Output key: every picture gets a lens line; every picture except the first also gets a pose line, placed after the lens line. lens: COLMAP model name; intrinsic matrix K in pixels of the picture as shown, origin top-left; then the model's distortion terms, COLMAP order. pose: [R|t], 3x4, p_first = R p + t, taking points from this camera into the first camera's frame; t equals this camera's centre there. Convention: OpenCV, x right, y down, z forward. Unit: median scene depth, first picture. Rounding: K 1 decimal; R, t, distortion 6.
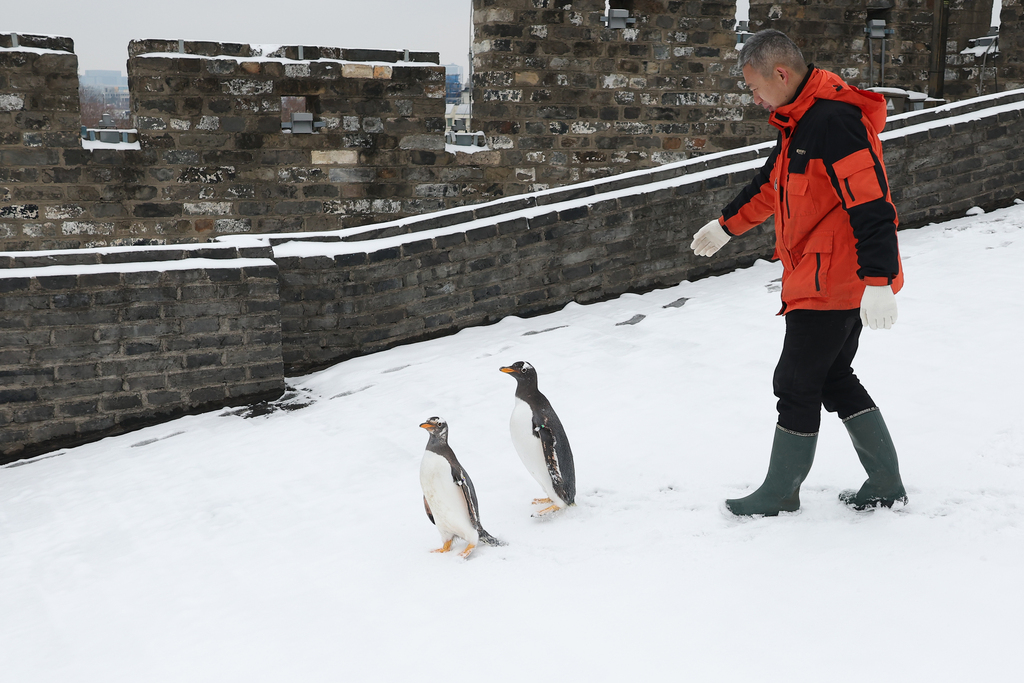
lens RADIAL K [[1320.0, 0, 497.0], [0, 1320.0, 369.4], [0, 0, 1]] dist [0.044592, 0.000000]
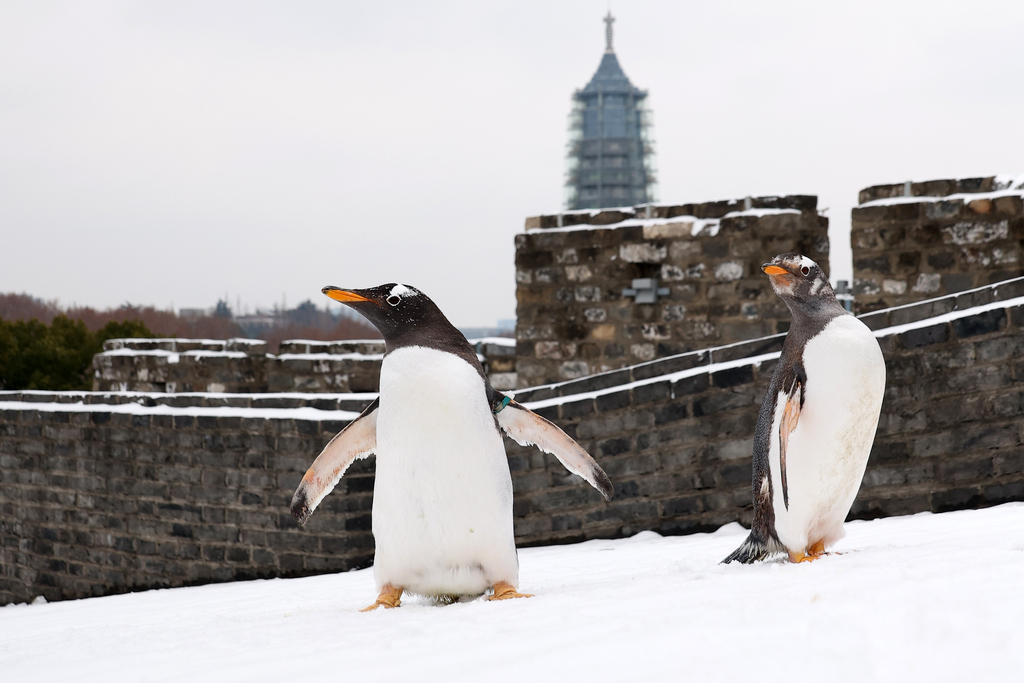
lens RADIAL K [[1521.6, 0, 505.4], [0, 1521.6, 239.0], [0, 0, 1]] dist [-0.001542, 0.000000]
pose [[0.320320, -0.080790, -0.943858, 0.557333], [-0.170157, 0.975245, -0.141223, -0.049945], [0.931902, 0.205841, 0.298643, 0.542673]]
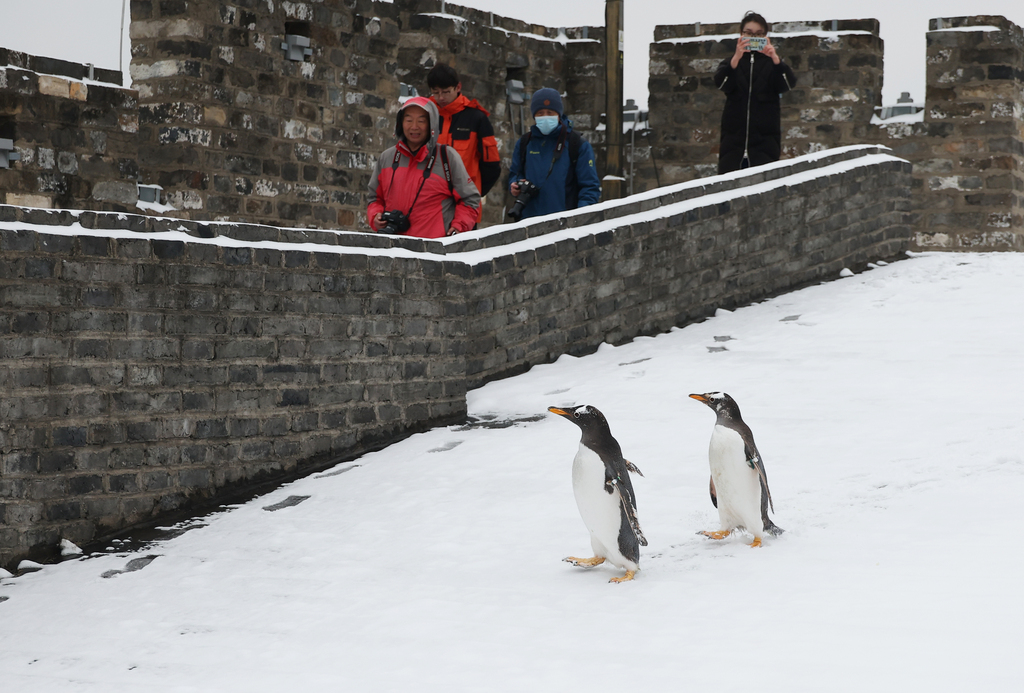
lens RADIAL K [[2515.7, 0, 512.9], [0, 2515.7, 352.1], [0, 0, 1]] dist [-0.030767, 0.000000]
pose [[0.815441, 0.004865, 0.578819, -0.741843], [0.103418, 0.982651, -0.153955, 0.157855], [-0.569526, 0.185402, 0.800791, -0.199607]]
